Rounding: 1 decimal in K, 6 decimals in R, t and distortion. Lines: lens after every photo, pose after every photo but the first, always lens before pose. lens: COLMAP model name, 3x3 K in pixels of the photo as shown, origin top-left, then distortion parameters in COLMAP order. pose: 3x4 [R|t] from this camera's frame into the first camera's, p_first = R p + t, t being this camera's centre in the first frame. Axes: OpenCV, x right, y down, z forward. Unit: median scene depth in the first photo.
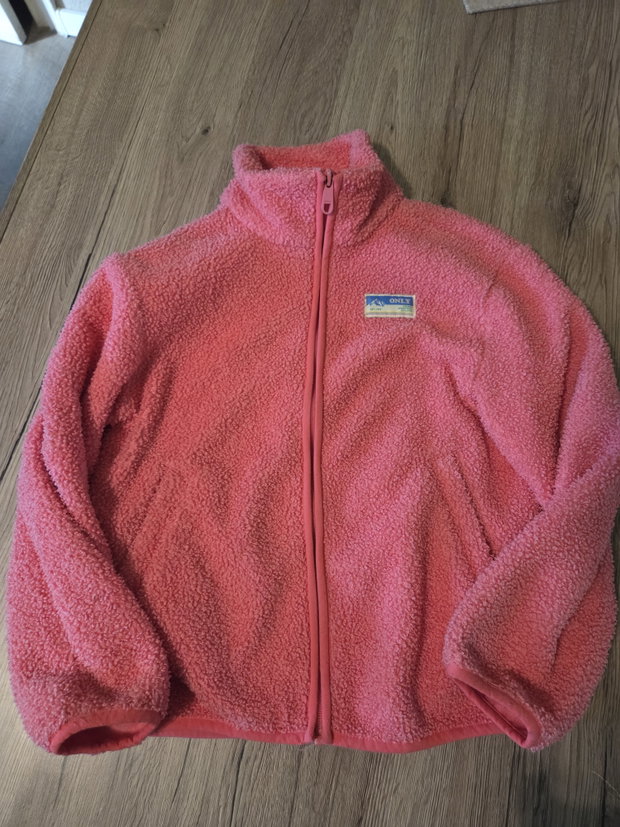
lens RADIAL K [[537.6, 0, 309.3], [0, 537.6, 411.0], [0, 0, 1]] dist [0.020465, -0.032839]
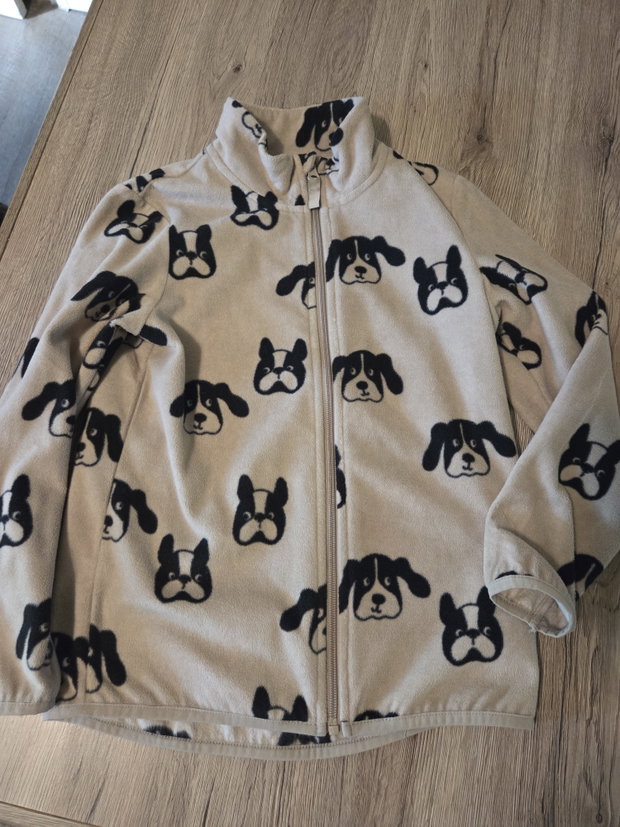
lens RADIAL K [[537.6, 0, 313.0], [0, 537.6, 420.3], [0, 0, 1]] dist [0.020465, -0.032839]
pose [[0.999820, -0.010008, 0.016091, -0.078108], [0.009710, 0.999782, 0.018503, 0.108505], [-0.016273, -0.018343, 0.999699, 0.001591]]
